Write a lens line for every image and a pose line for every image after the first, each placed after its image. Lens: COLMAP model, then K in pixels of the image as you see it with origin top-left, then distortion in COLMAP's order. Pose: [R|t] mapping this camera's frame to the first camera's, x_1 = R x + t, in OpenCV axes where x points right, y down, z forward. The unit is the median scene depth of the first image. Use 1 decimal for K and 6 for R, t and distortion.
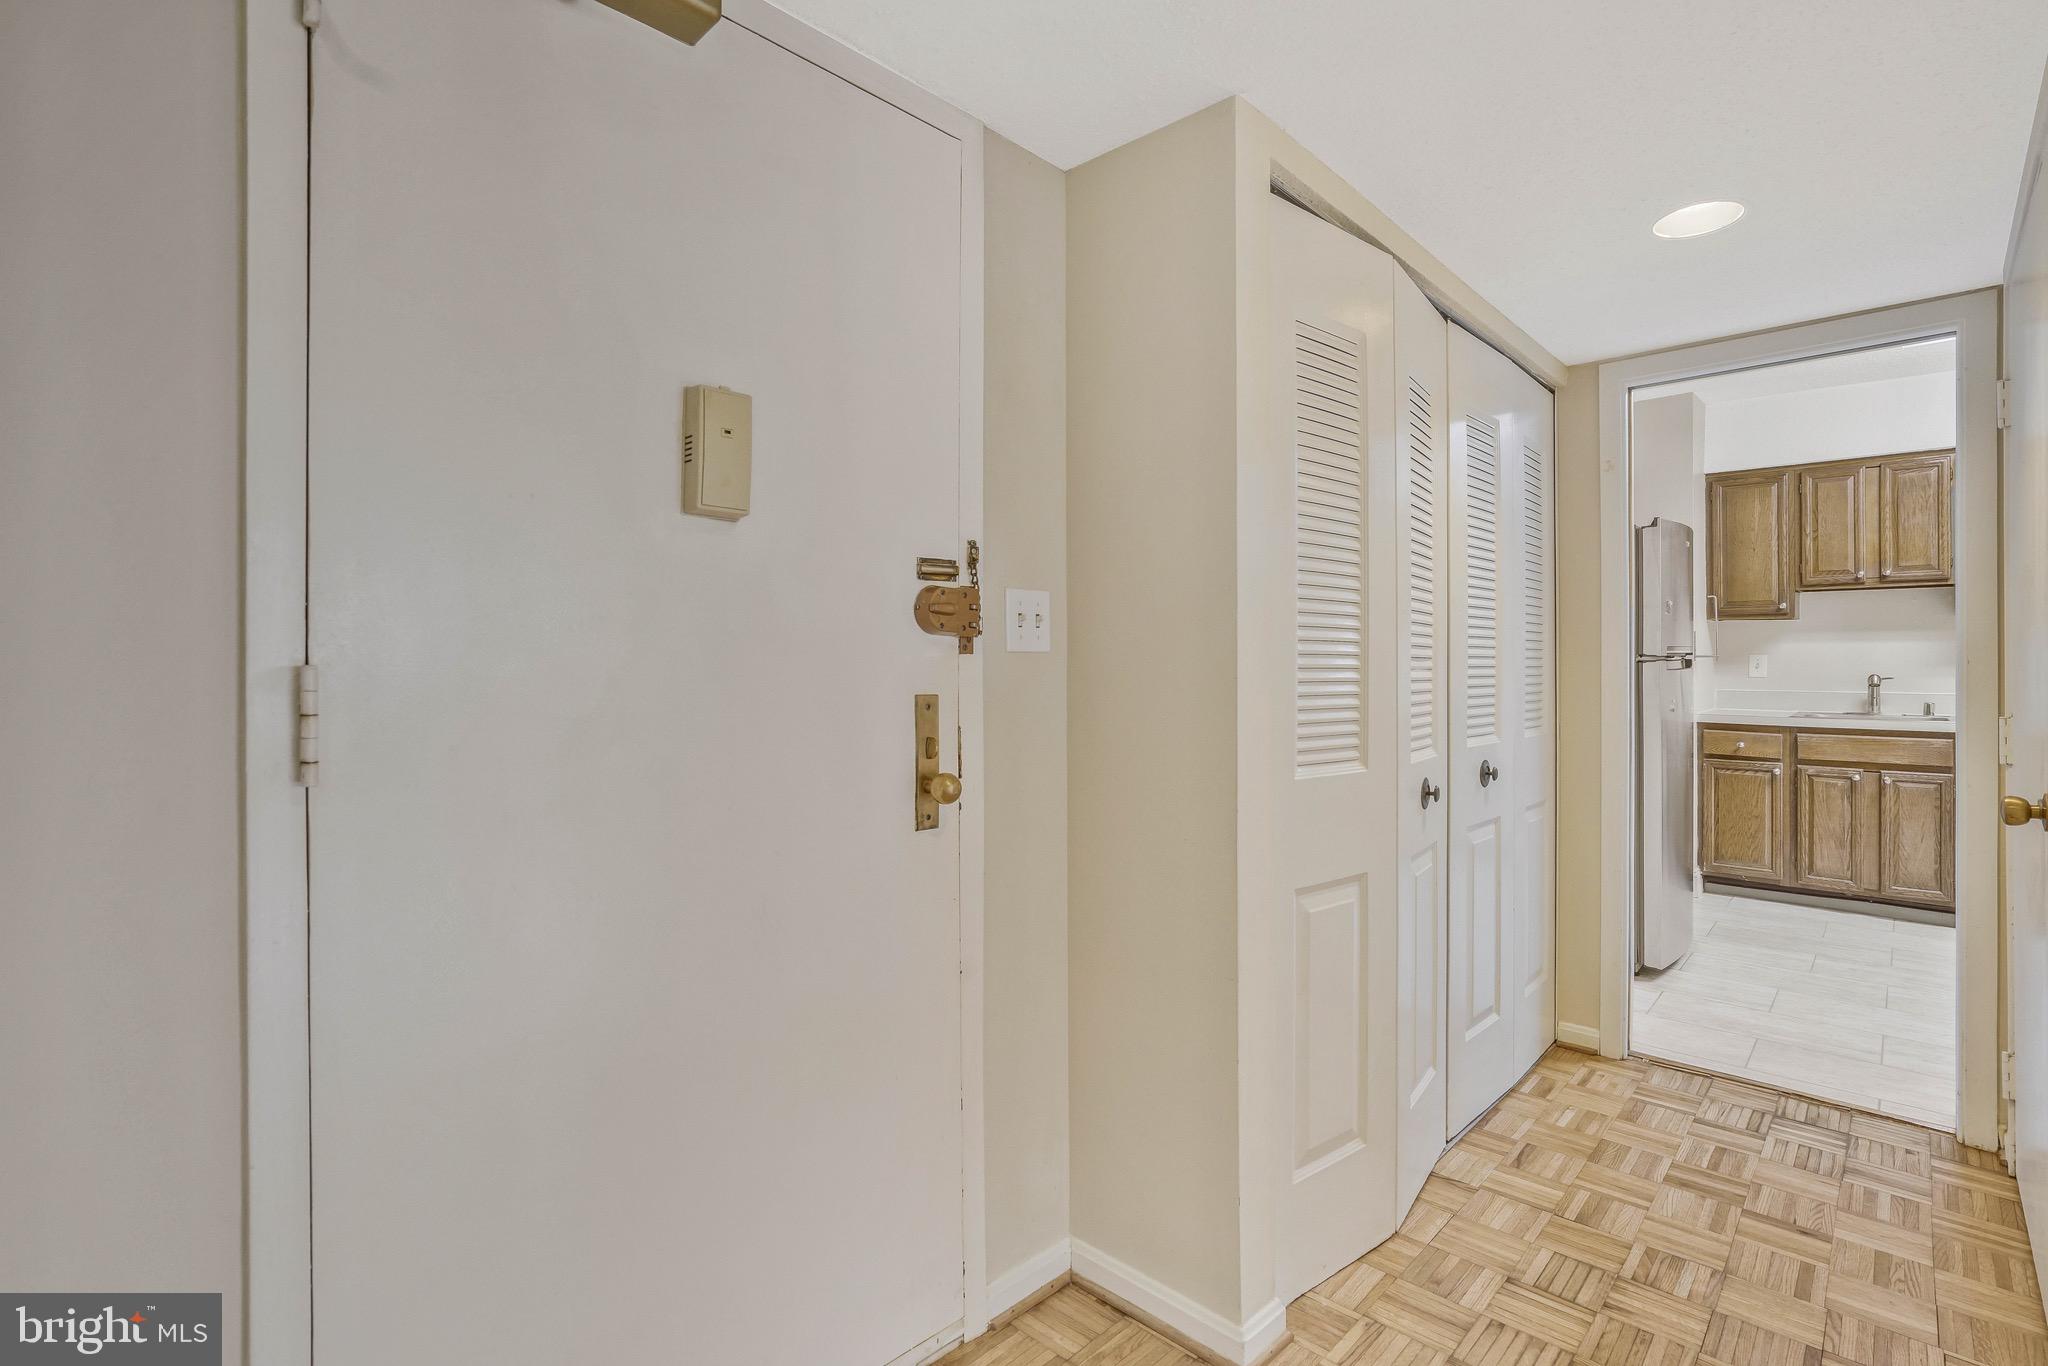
lens RADIAL K [[986.2, 0, 1017.7], [0, 986.2, 667.4], [0, 0, 1]] dist [-0.057437, 0.025154]
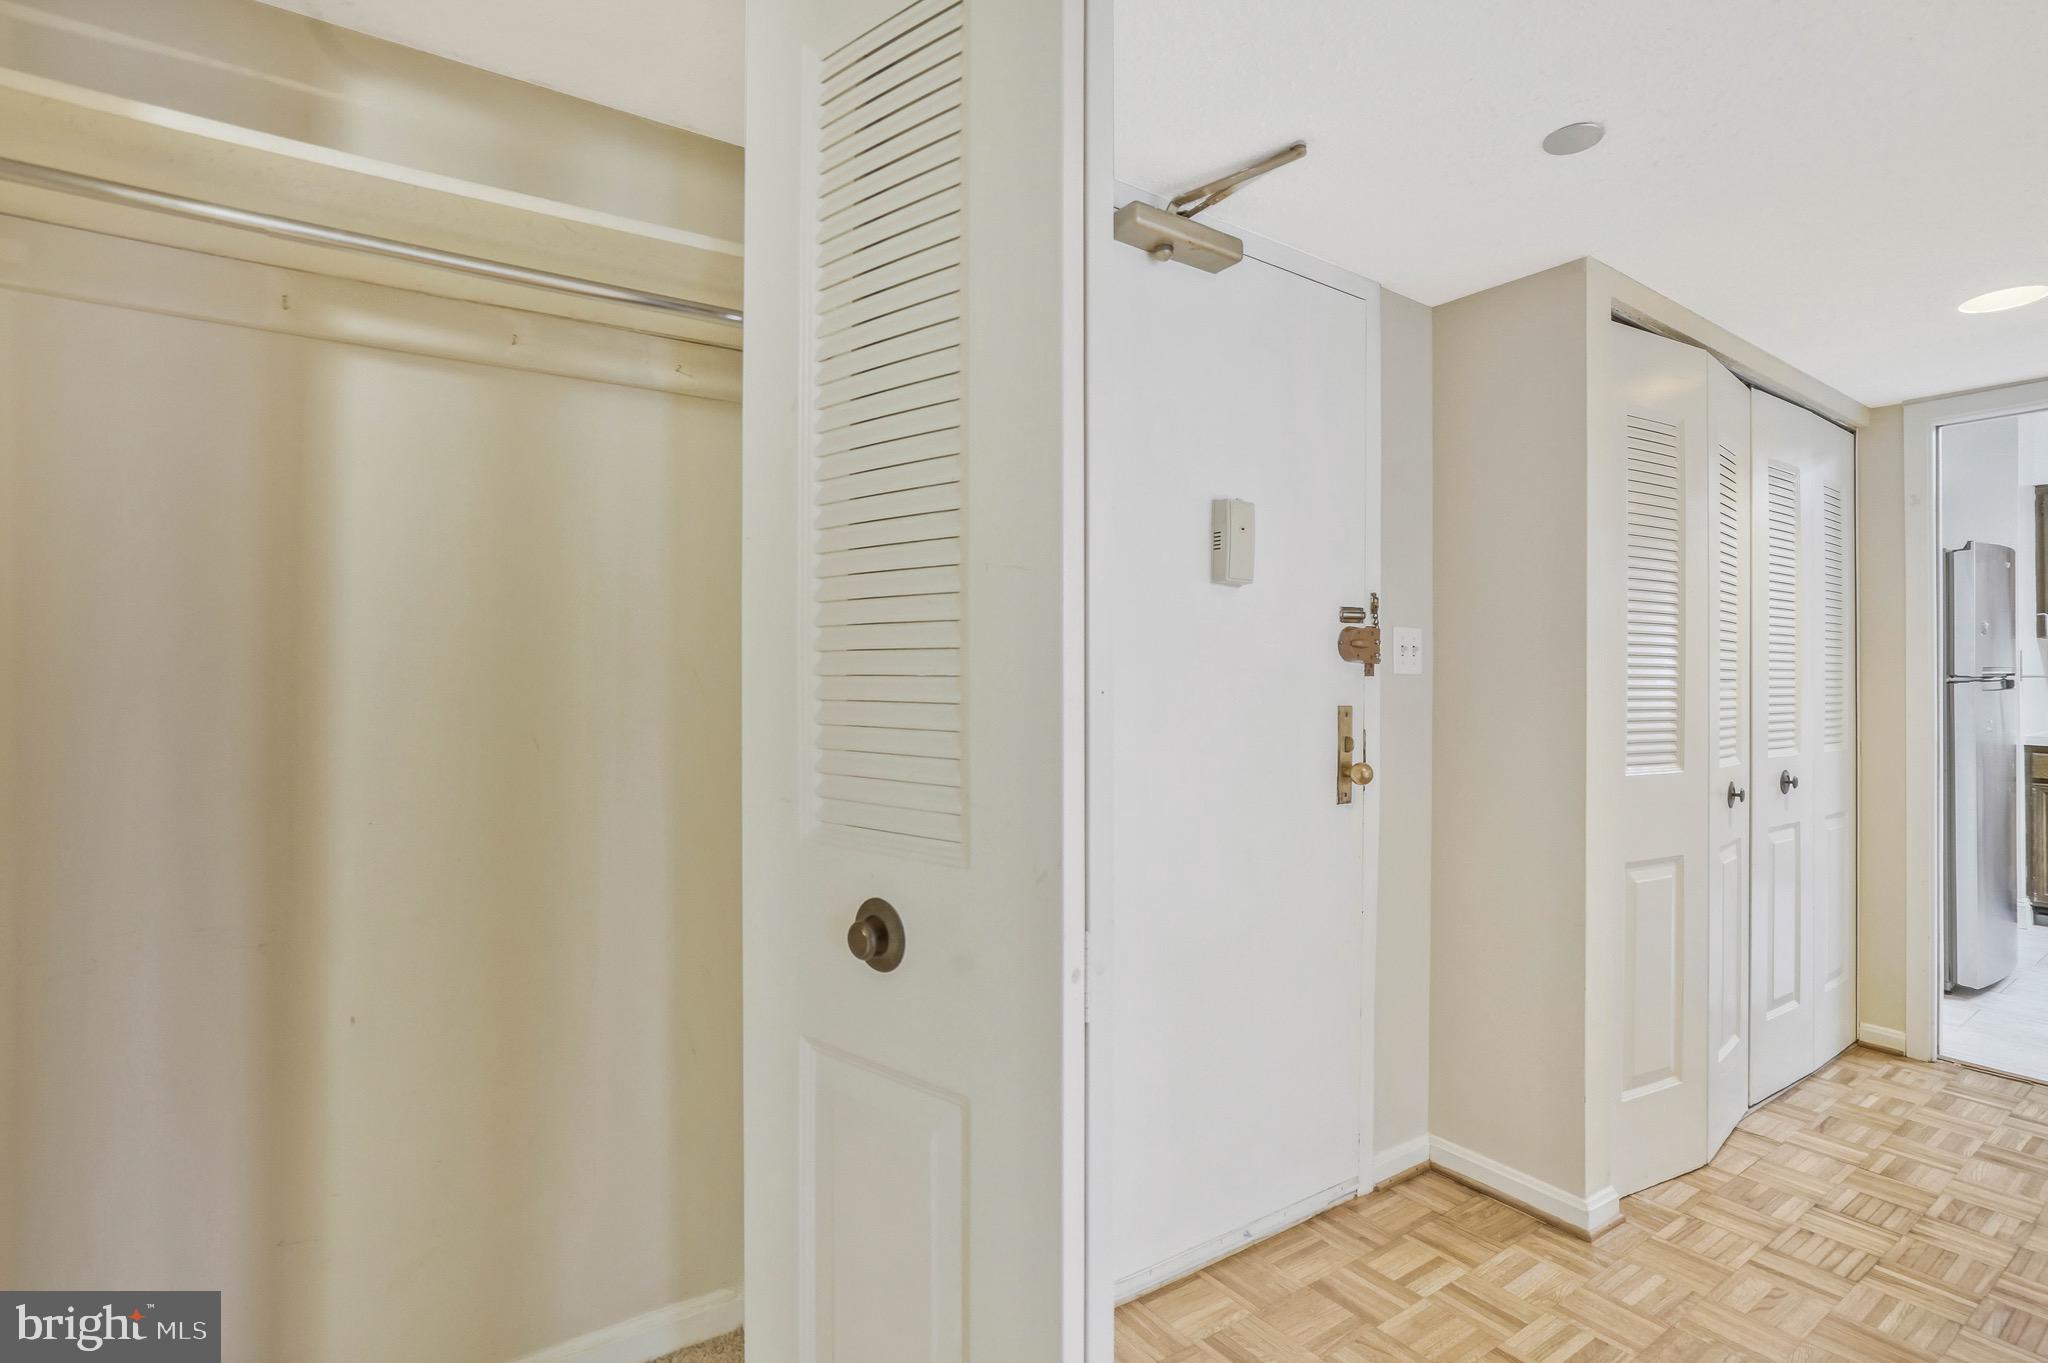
lens RADIAL K [[984.1, 0, 1037.8], [0, 984.1, 675.4], [0, 0, 1]] dist [-0.042603, 0.016636]
pose [[0.980912, 0.003899, -0.194414, -0.153668], [-0.005369, 0.999961, -0.007036, -0.001789], [0.194379, 0.007945, 0.980894, -0.266660]]
